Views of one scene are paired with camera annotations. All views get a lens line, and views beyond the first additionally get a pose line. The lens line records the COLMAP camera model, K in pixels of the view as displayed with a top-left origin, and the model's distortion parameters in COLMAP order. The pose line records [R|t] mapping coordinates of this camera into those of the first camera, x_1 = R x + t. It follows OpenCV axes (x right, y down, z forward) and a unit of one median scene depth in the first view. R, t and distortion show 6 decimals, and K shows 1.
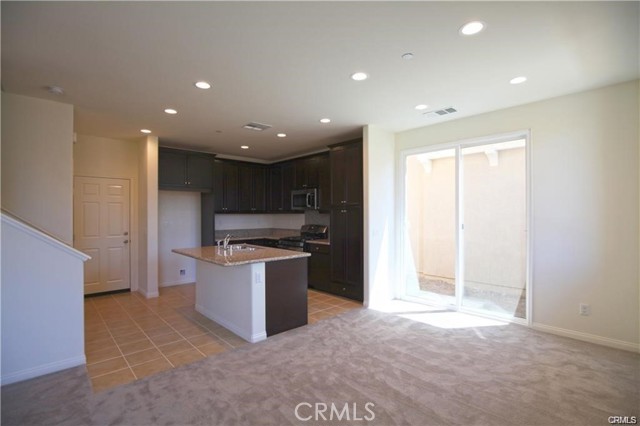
lens RADIAL K [[300.4, 0, 320.0], [0, 300.4, 213.0], [0, 0, 1]] dist [-0.021816, 0.000393]
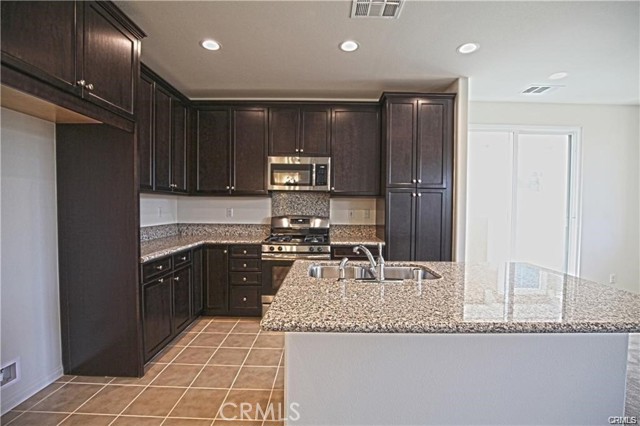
lens RADIAL K [[301.7, 0, 320.0], [0, 301.7, 213.0], [0, 0, 1]] dist [-0.014250, -0.000202]
pose [[0.681945, -0.005535, 0.731382, -0.642421], [-0.016001, 0.999619, 0.022484, 0.026887], [-0.731228, -0.027036, 0.681597, 0.768523]]
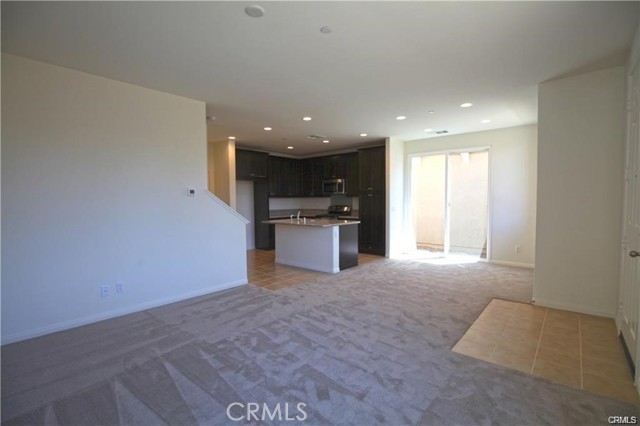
lens RADIAL K [[301.7, 0, 320.0], [0, 301.7, 213.0], [0, 0, 1]] dist [-0.014250, -0.000202]
pose [[0.994654, -0.008235, 0.102933, -0.352367], [0.003371, 0.998873, 0.047333, 0.011285], [-0.103207, -0.046733, 0.993561, -0.490846]]
